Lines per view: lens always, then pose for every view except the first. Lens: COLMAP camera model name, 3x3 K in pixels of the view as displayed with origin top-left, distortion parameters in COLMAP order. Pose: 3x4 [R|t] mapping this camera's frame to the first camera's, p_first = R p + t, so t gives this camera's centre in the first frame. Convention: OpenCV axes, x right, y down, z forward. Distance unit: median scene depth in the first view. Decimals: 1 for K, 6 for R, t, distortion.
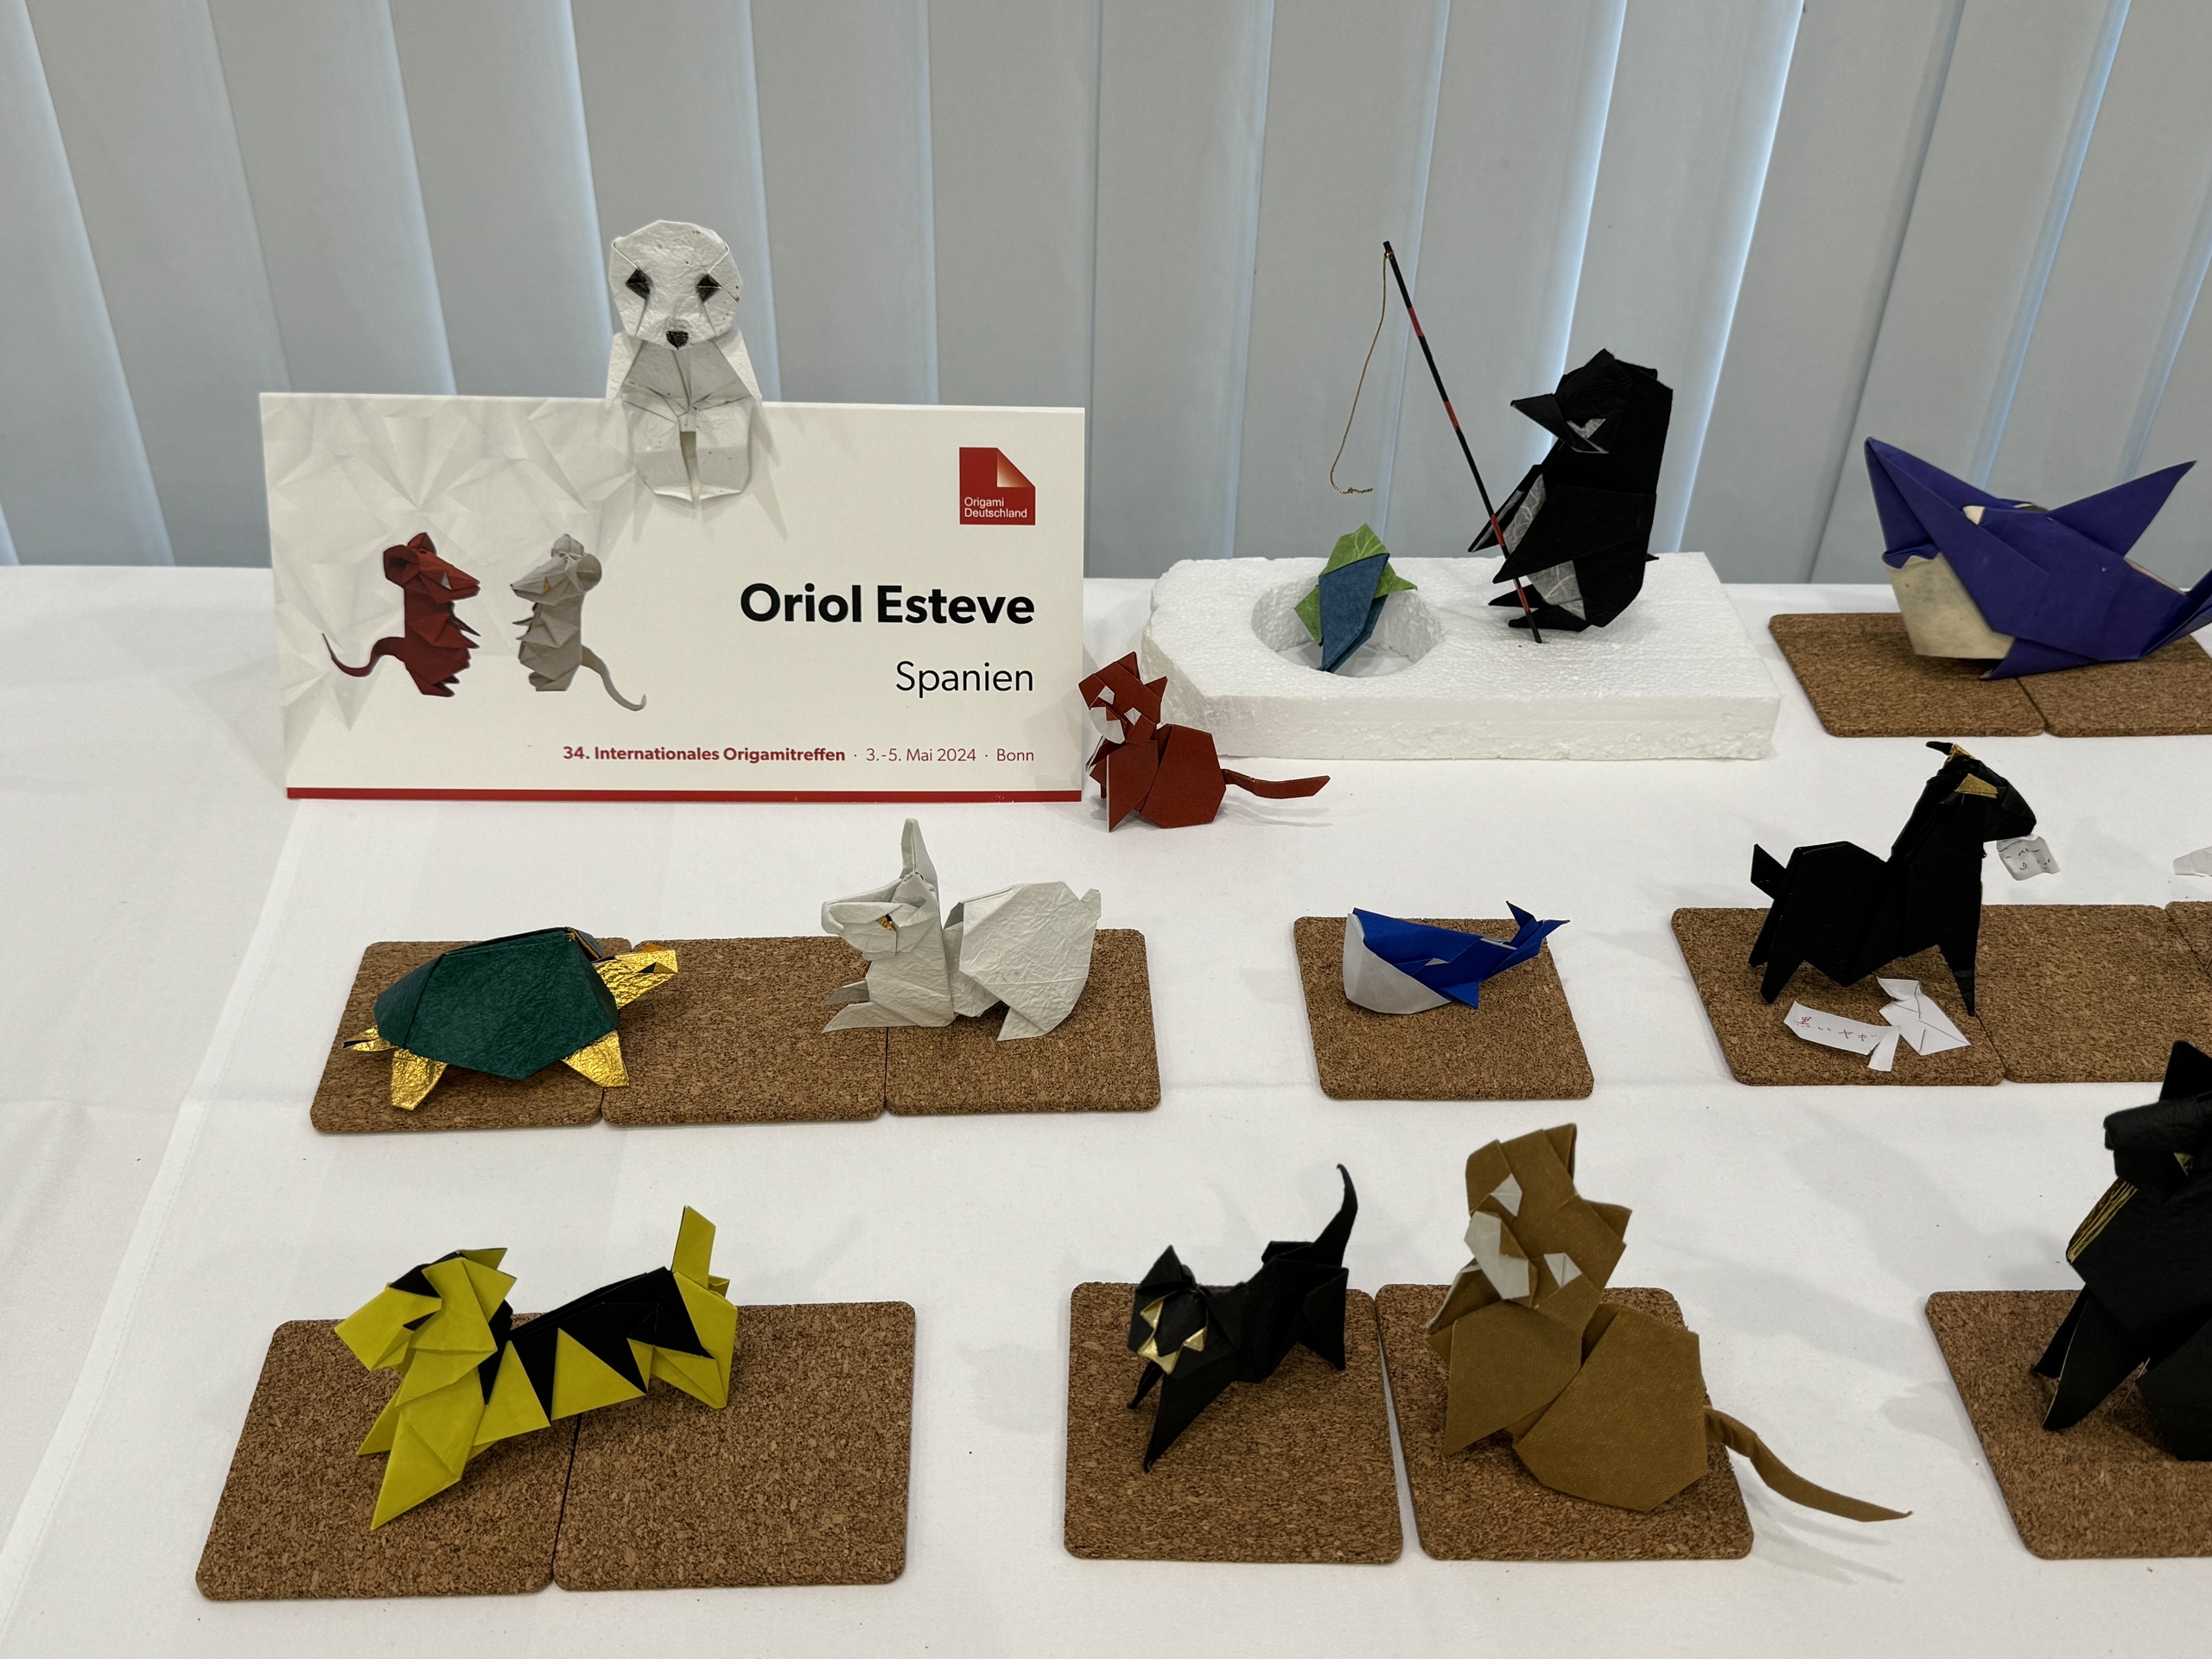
lens RADIAL K [[2145.6, 0, 1106.0], [0, 2145.6, 829.5], [0, 0, 1]] dist [0.191727, -0.473419]
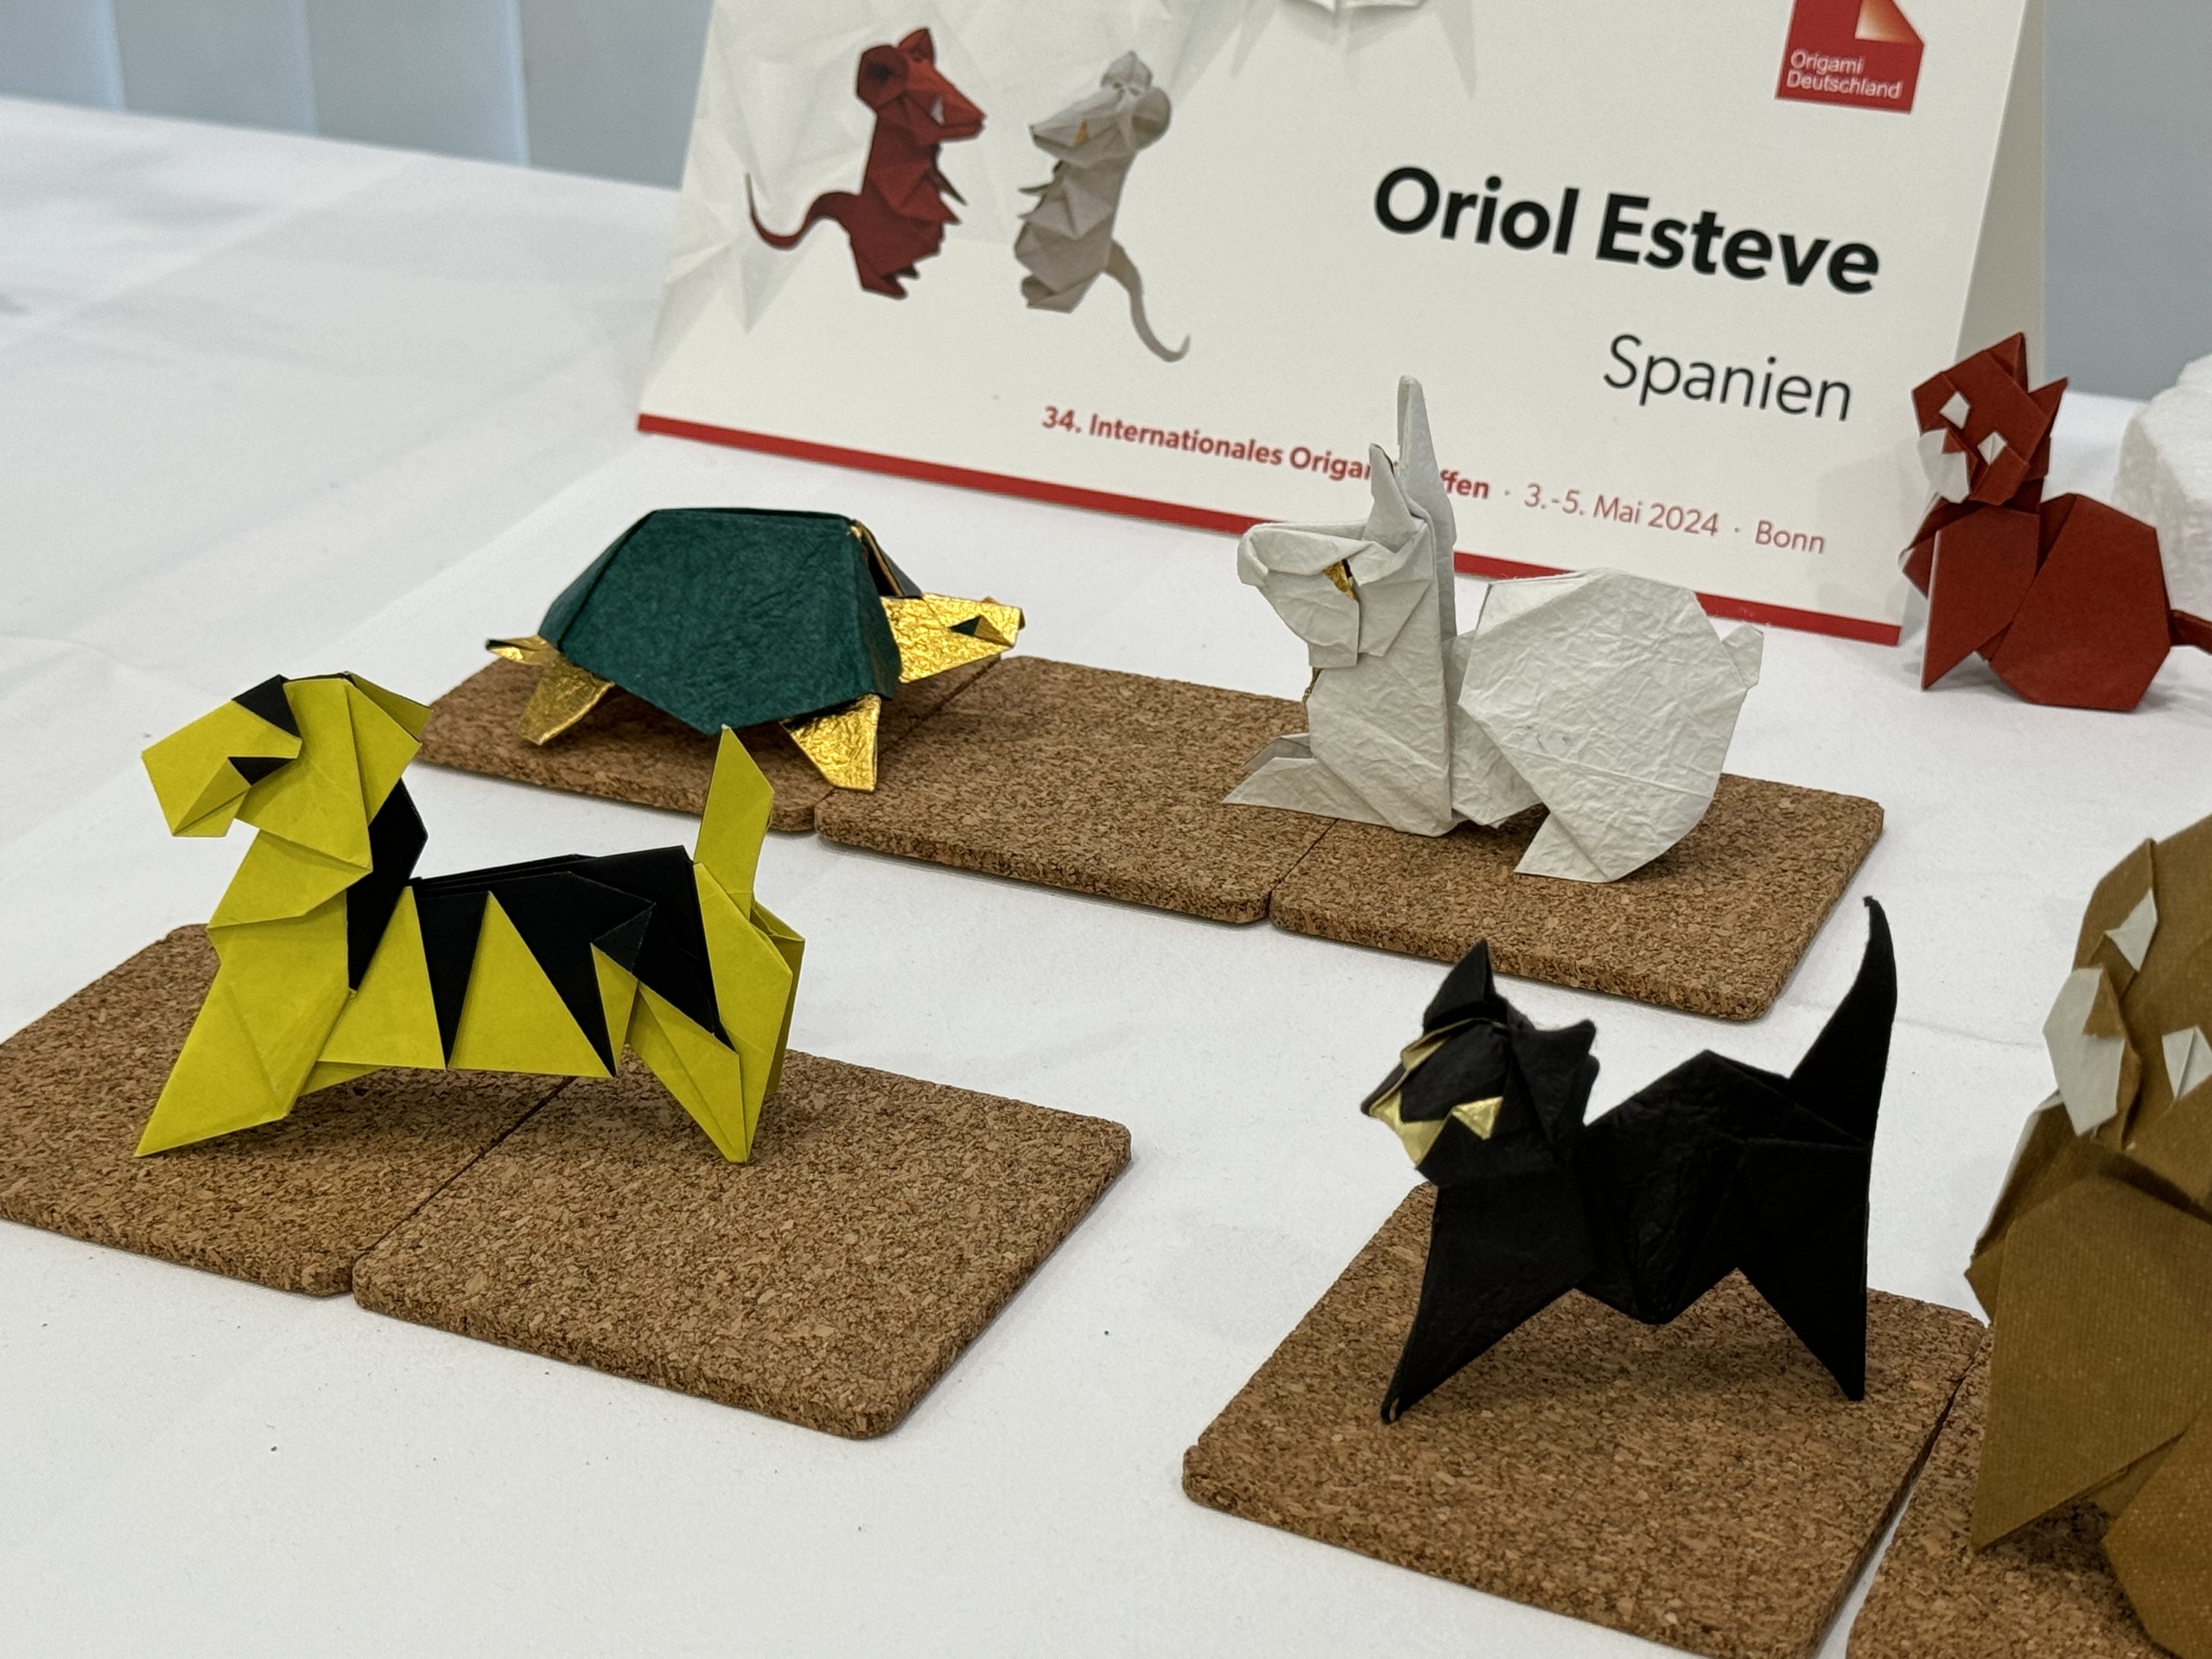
lens RADIAL K [[3952.3, 0, 1106.0], [0, 3952.3, 829.5], [0, 0, 1]] dist [0.114943, 0.181595]
pose [[0.892713, 0.176465, -0.414637, 0.232729], [-0.255508, 0.956145, -0.143184, 0.224367], [0.371187, 0.233765, 0.898651, 0.070062]]
